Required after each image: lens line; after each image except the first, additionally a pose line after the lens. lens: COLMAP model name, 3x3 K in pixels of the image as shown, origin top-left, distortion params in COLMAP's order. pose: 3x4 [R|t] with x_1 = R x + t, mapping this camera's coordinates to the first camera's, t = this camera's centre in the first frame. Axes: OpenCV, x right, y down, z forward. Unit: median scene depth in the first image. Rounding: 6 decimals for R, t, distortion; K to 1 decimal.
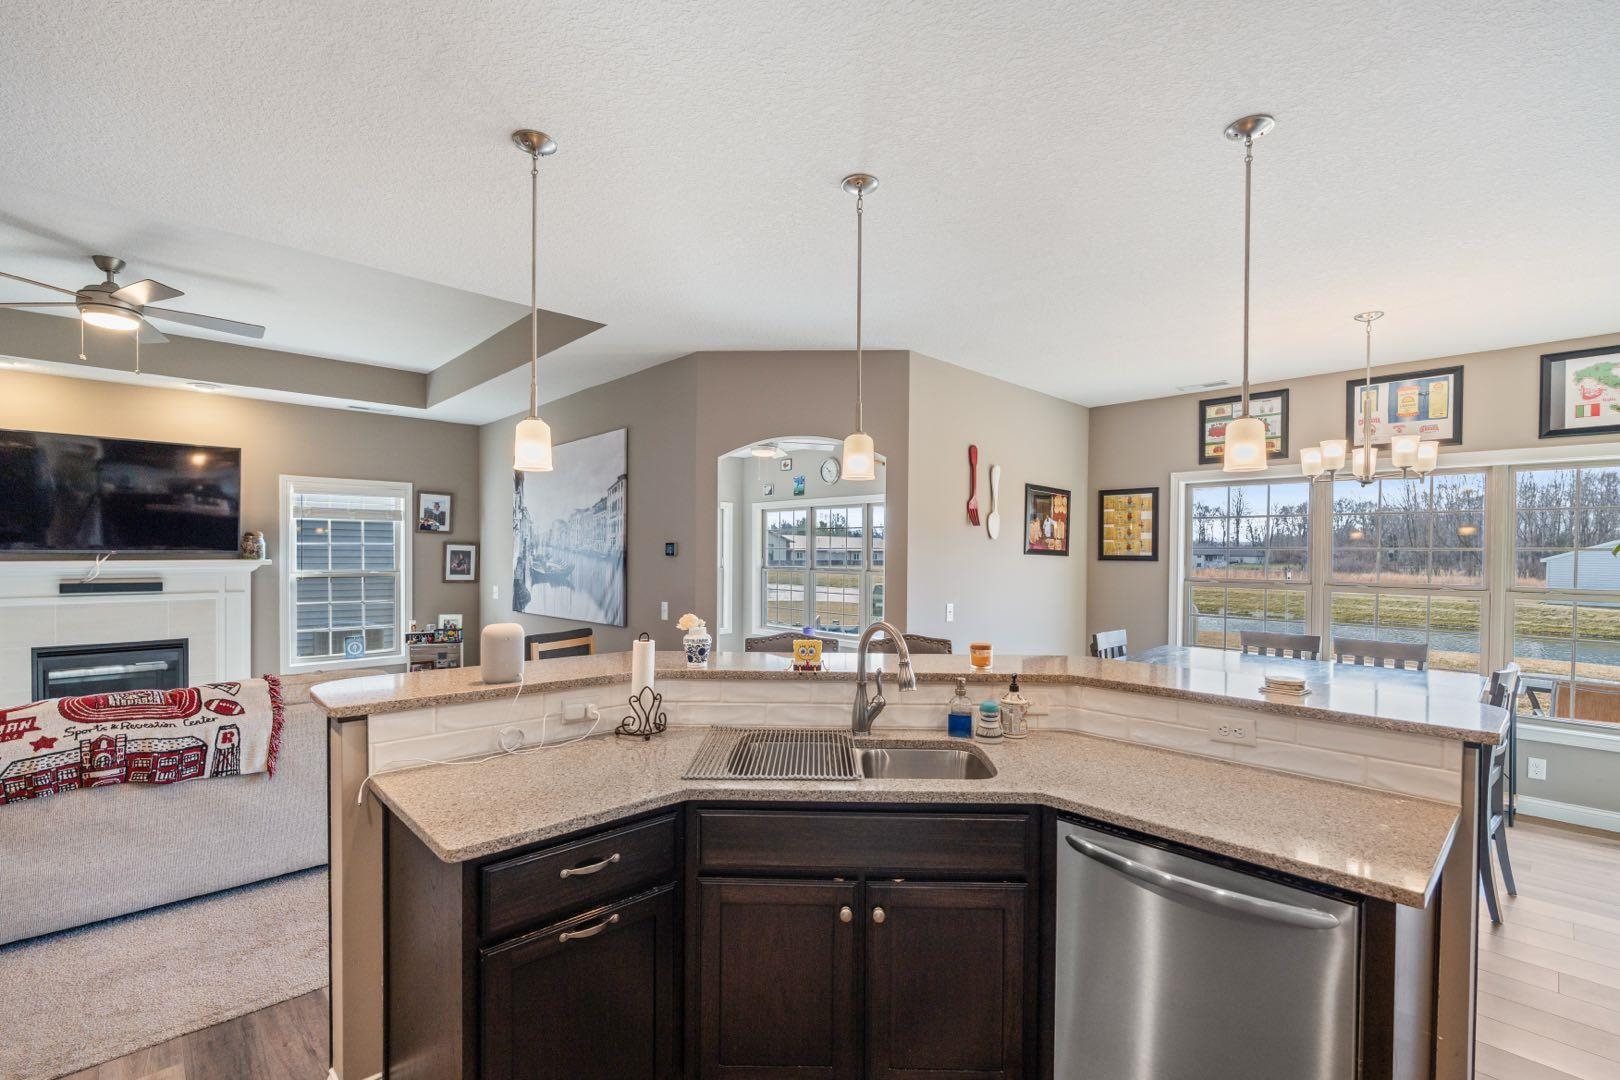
lens RADIAL K [[716.2, 0, 820.0], [0, 716.2, 556.7], [0, 0, 1]] dist [-0.004528, 0.001206]
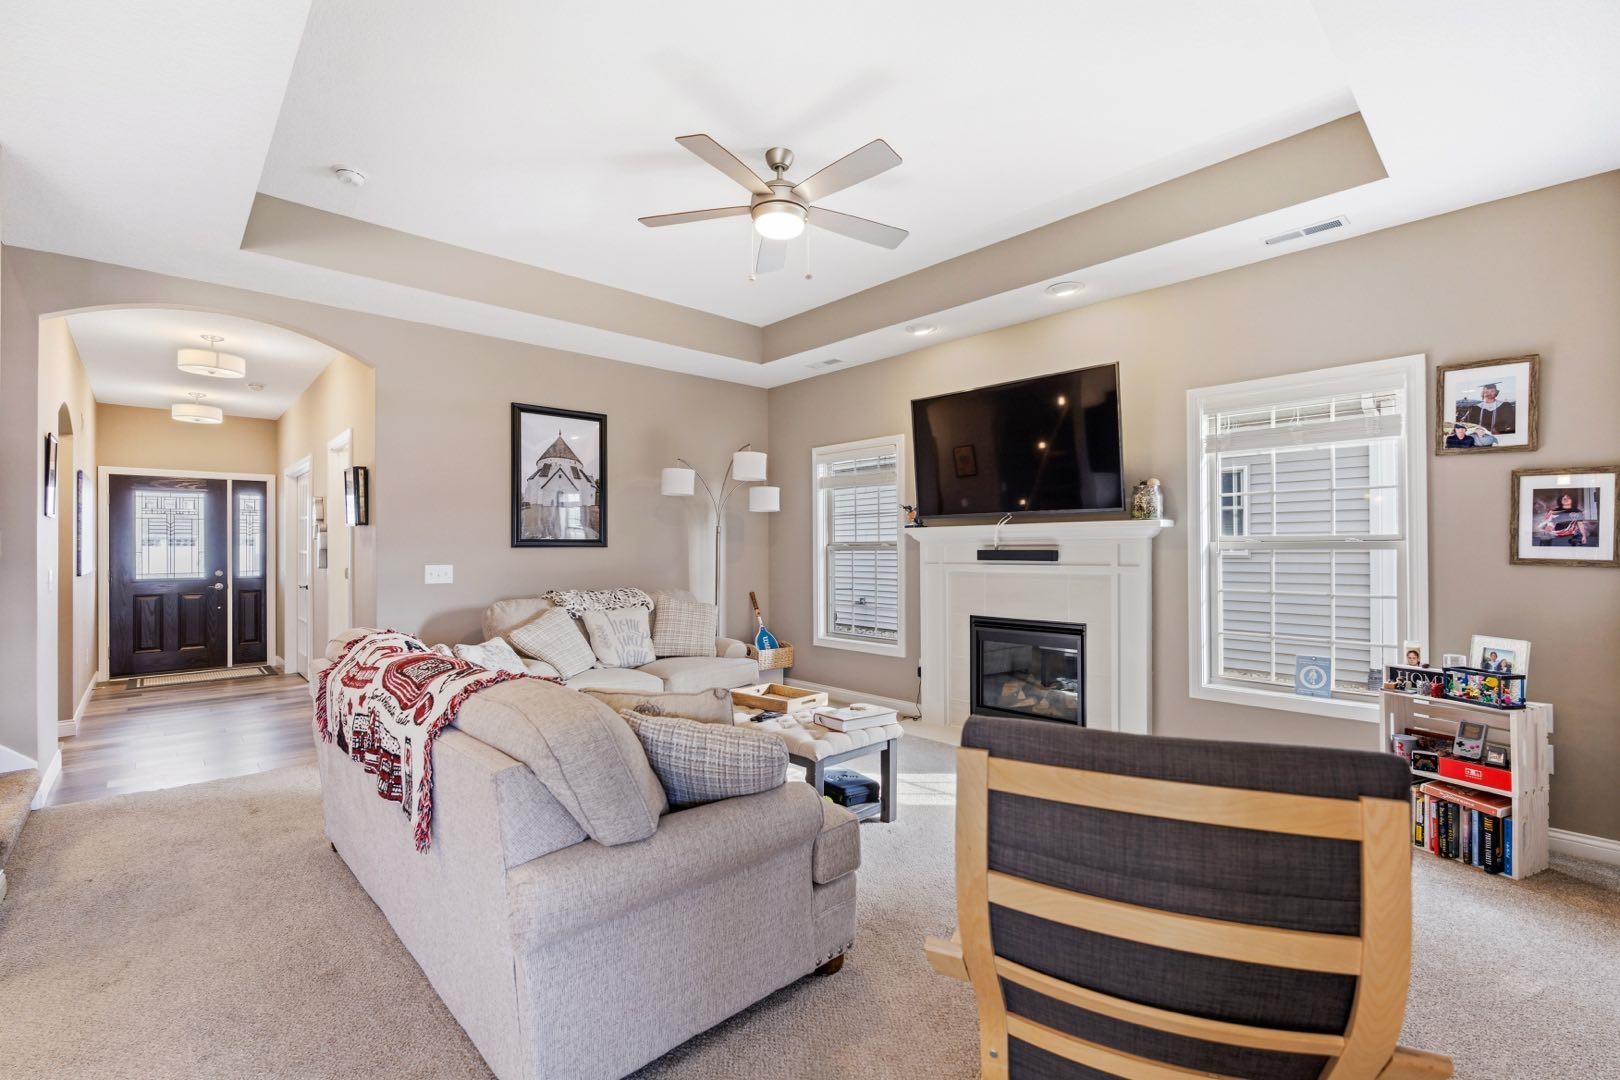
lens RADIAL K [[716.2, 0, 809.7], [0, 716.2, 542.4], [0, 0, 1]] dist [-0.004528, 0.001206]
pose [[-0.021399, -0.011643, -0.999703, -0.088882], [-0.001763, 0.999931, -0.011607, 0.031142], [0.999769, 0.001514, -0.021418, 0.629719]]
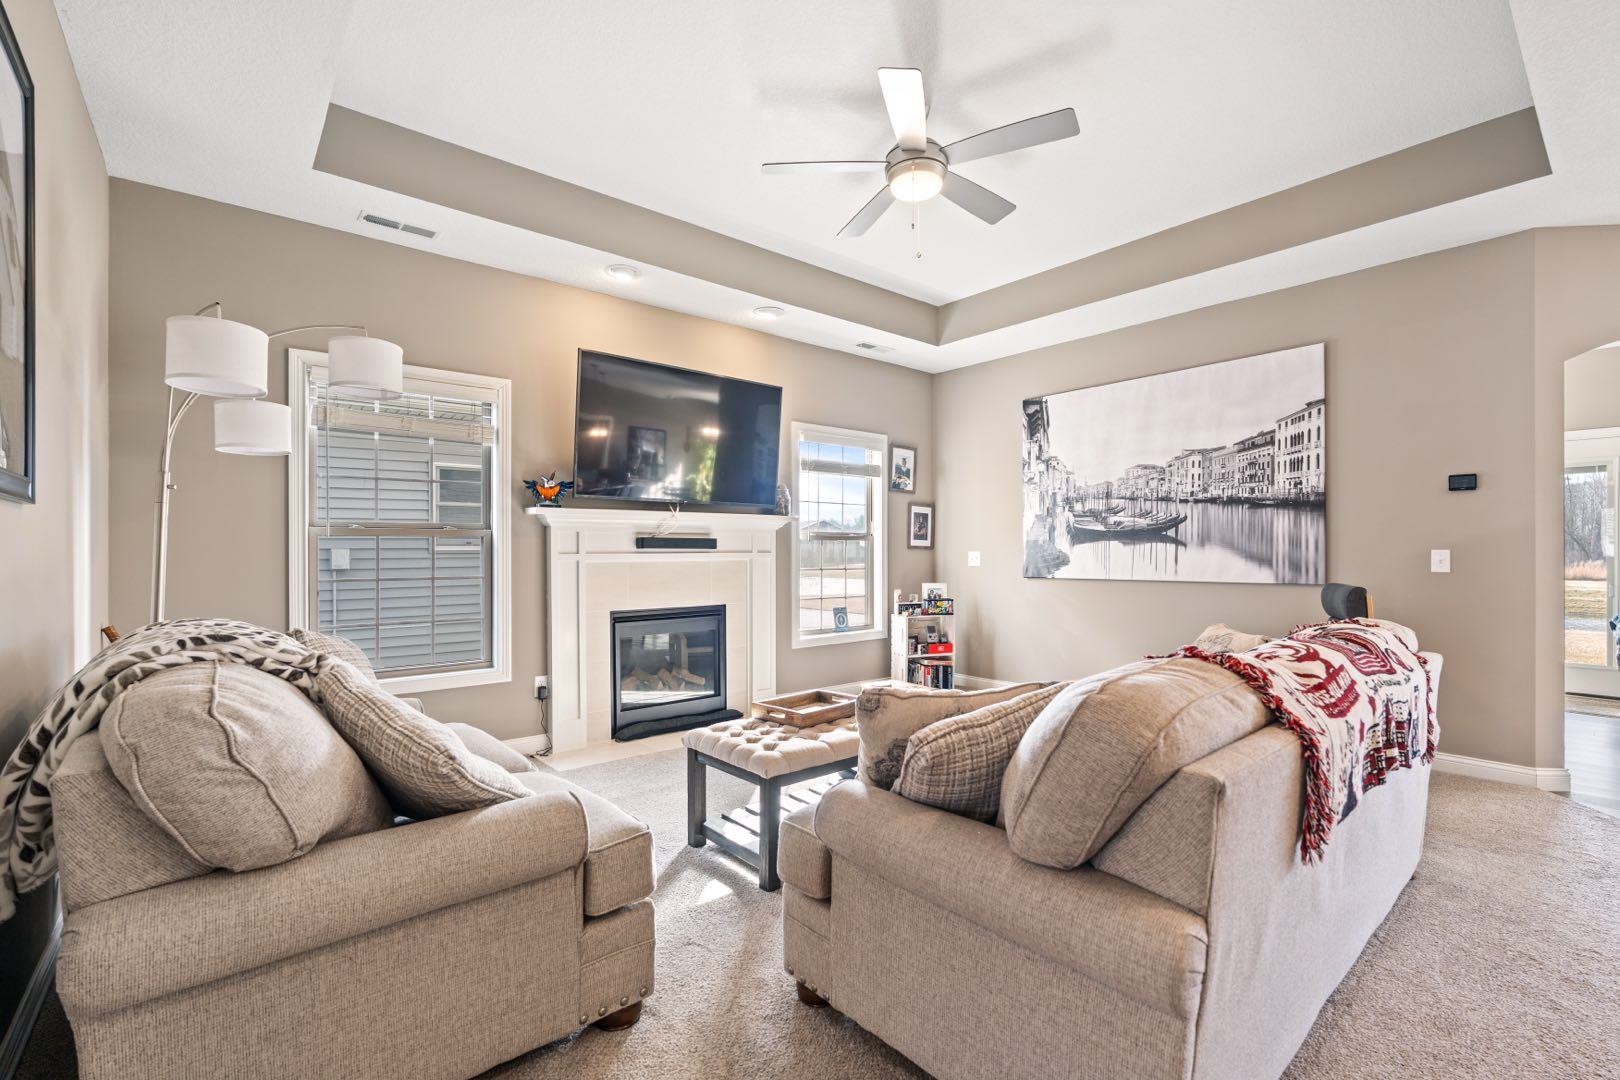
lens RADIAL K [[716.2, 0, 808.8], [0, 716.2, 548.4], [0, 0, 1]] dist [-0.004528, 0.001206]
pose [[0.997469, -0.006775, -0.070777, -0.636452], [0.006017, 0.999922, -0.010915, 0.049025], [0.070845, 0.010461, 0.997432, 0.112478]]
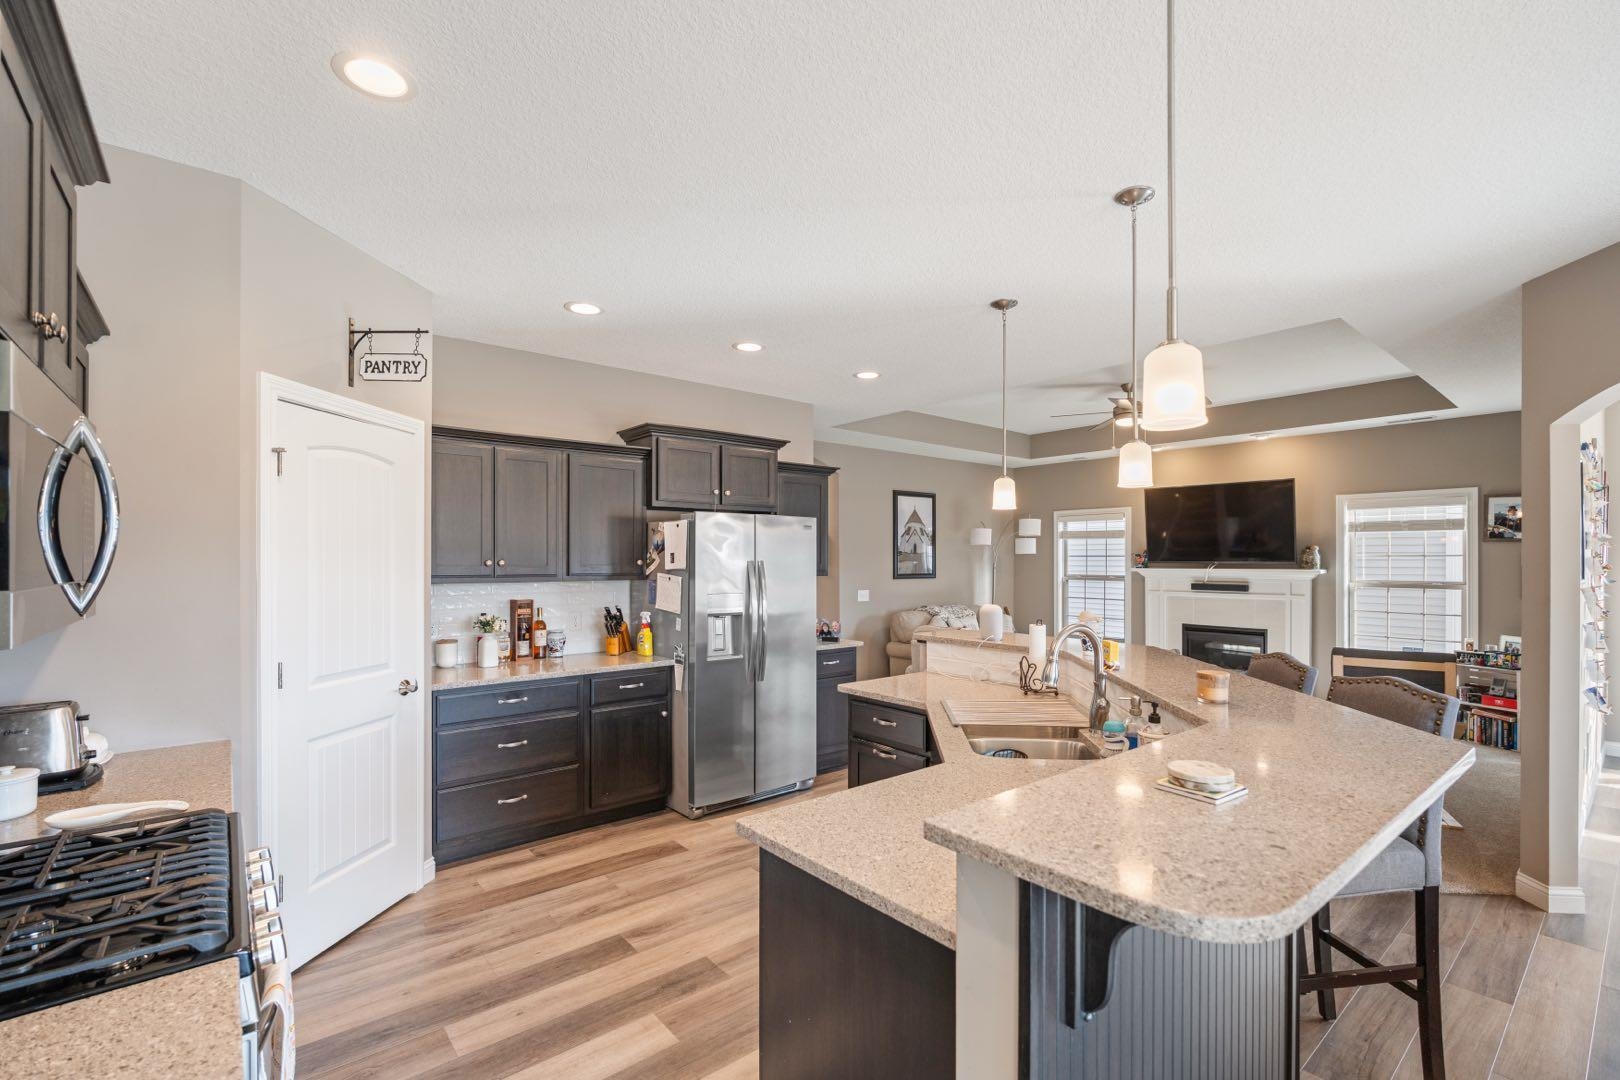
lens RADIAL K [[716.2, 0, 811.1], [0, 716.2, 555.9], [0, 0, 1]] dist [-0.004528, 0.001206]
pose [[-0.081606, -0.010018, -0.996614, 0.421939], [-0.009530, 0.999912, -0.009271, 0.000597], [0.996619, 0.008741, -0.081695, 0.243732]]
